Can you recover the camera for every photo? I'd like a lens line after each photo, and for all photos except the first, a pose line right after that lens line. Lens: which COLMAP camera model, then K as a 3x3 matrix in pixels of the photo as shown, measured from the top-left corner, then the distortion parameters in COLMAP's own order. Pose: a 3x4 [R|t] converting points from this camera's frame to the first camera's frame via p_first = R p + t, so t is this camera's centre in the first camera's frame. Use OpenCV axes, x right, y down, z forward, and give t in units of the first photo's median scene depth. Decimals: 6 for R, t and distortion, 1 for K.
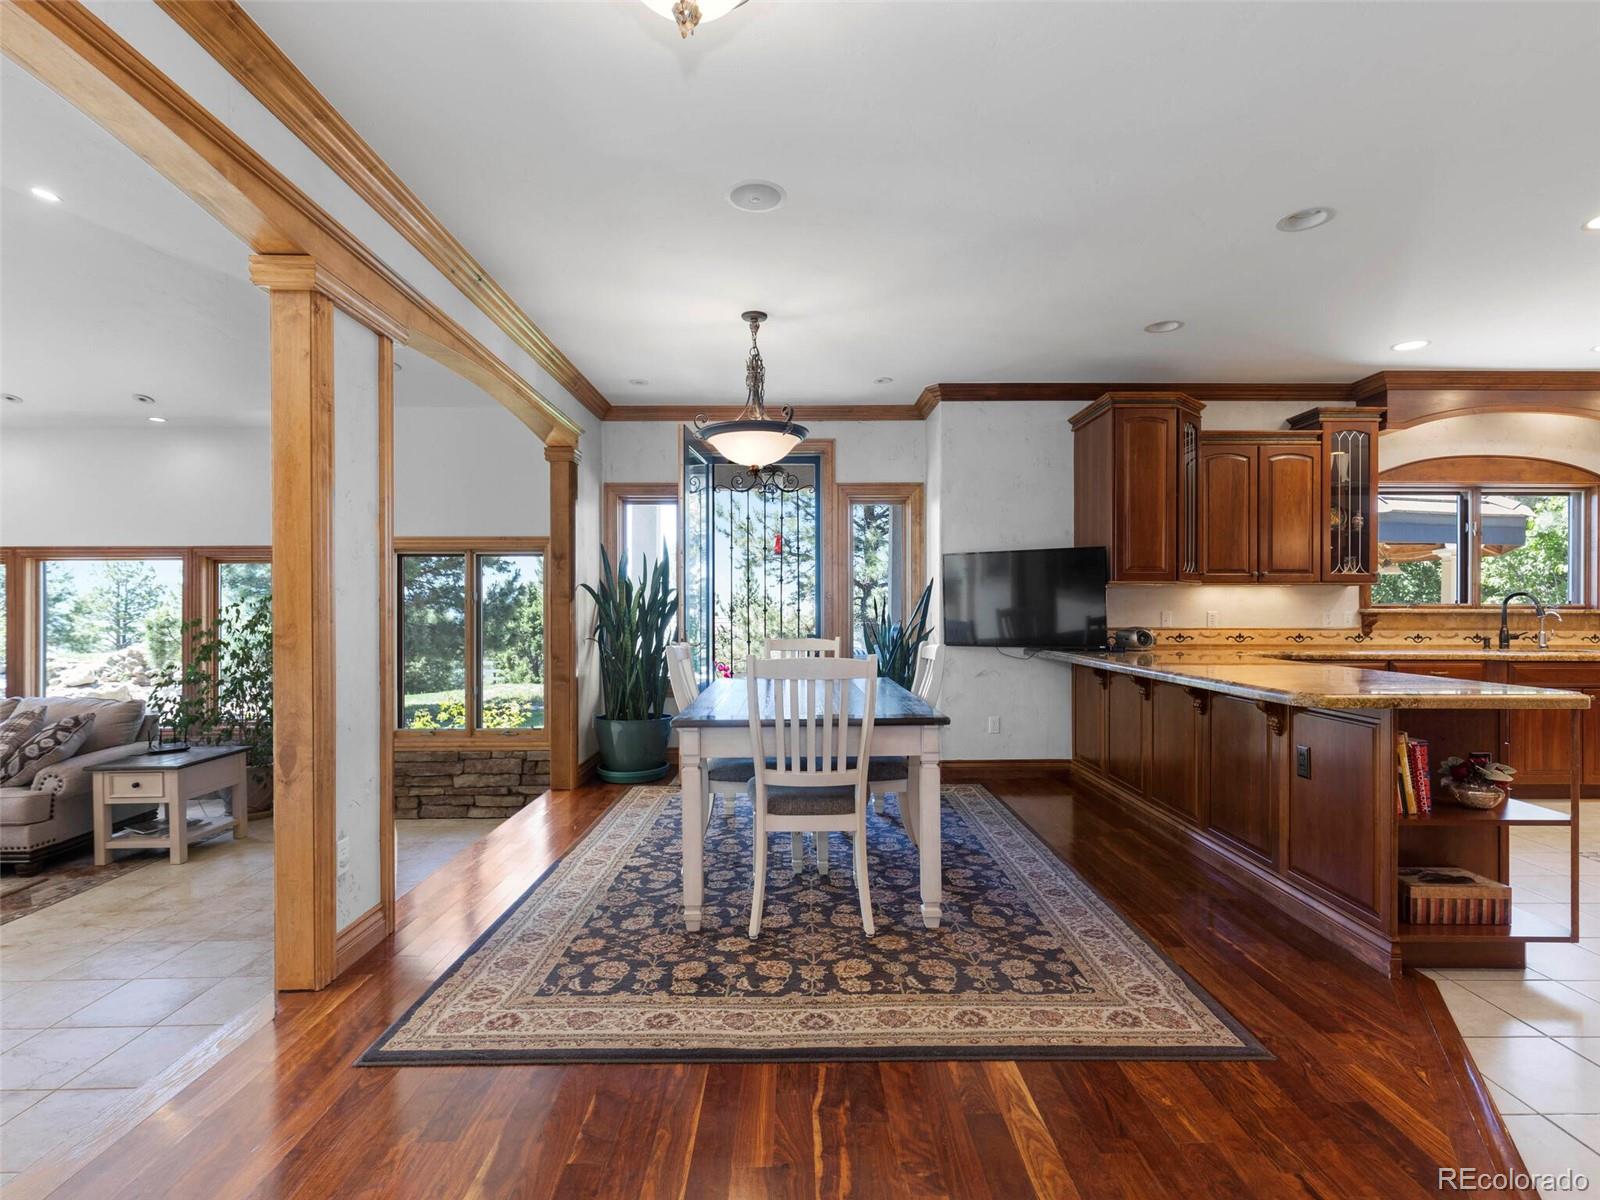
lens RADIAL K [[809.1, 0, 805.7], [0, 809.1, 605.9], [0, 0, 1]] dist [0.003389, 0.001368]
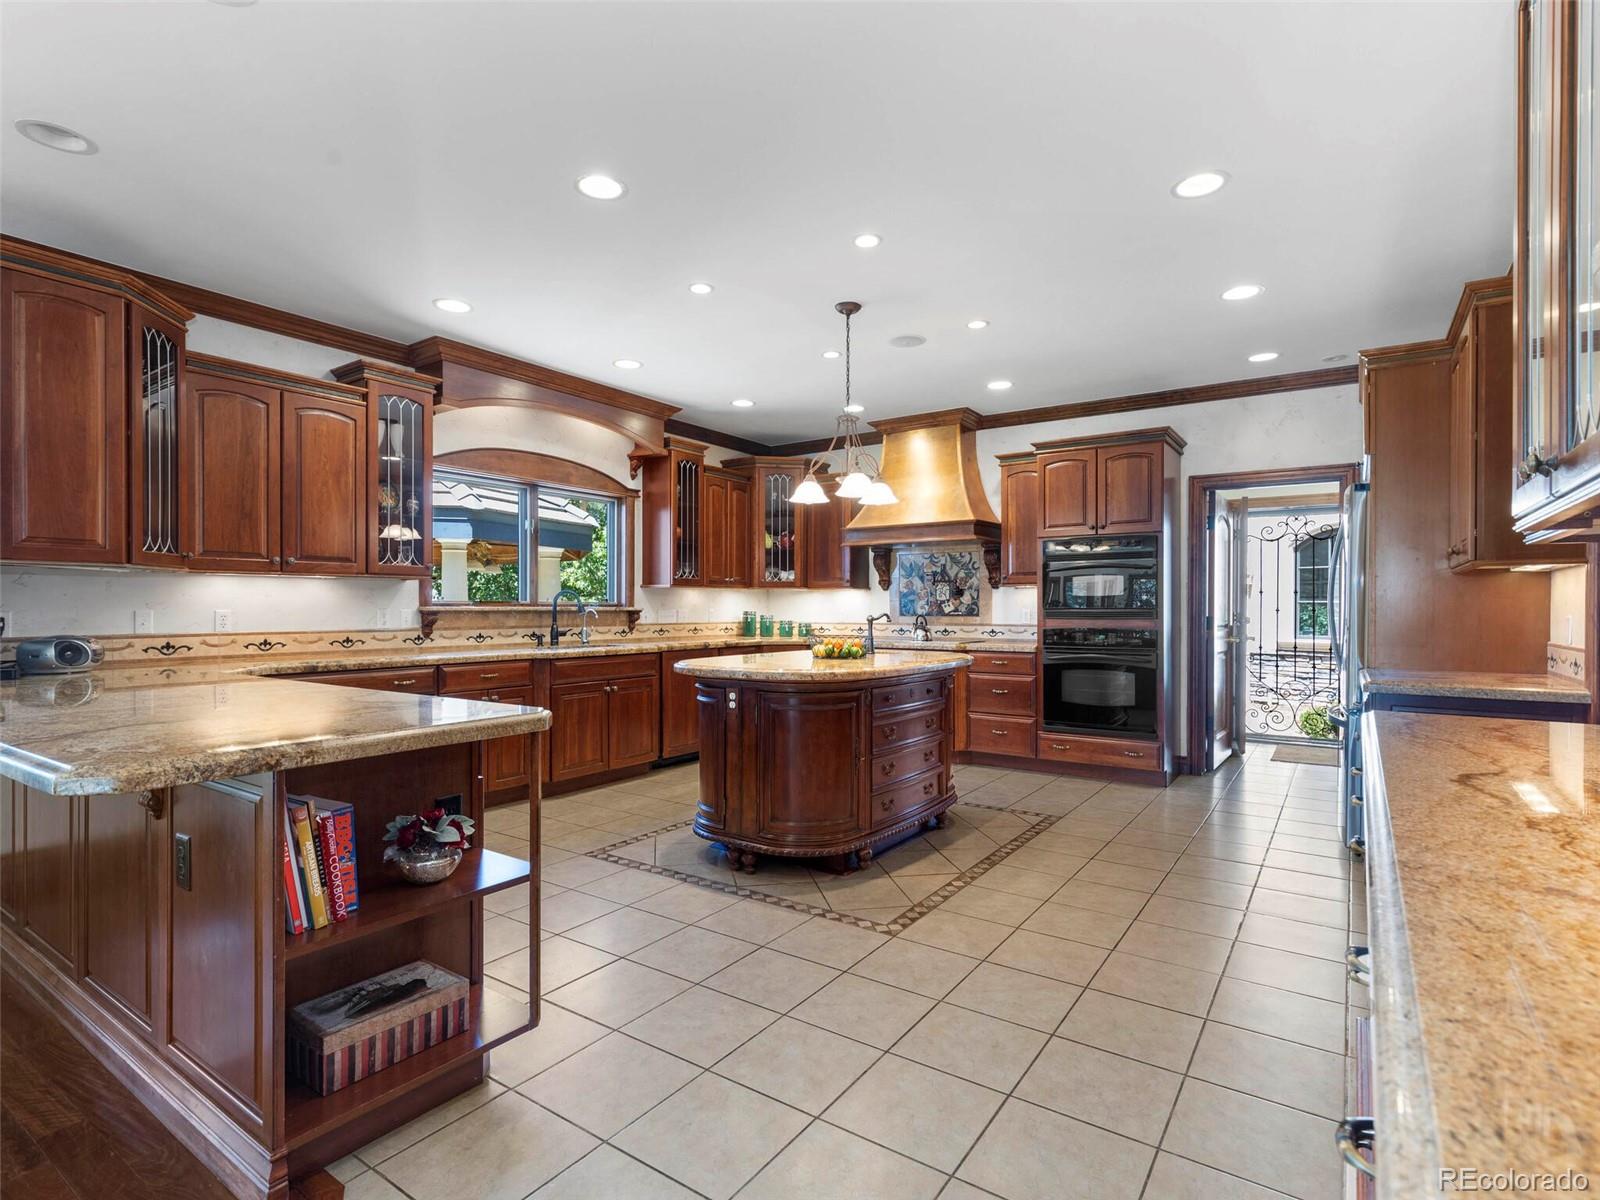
lens RADIAL K [[809.1, 0, 801.7], [0, 809.1, 605.6], [0, 0, 1]] dist [0.003389, 0.001368]
pose [[0.582596, 0.000612, 0.812762, 0.219236], [-0.000762, 1.000000, -0.000207, 0.002476], [-0.812762, -0.000499, 0.582596, 0.158589]]
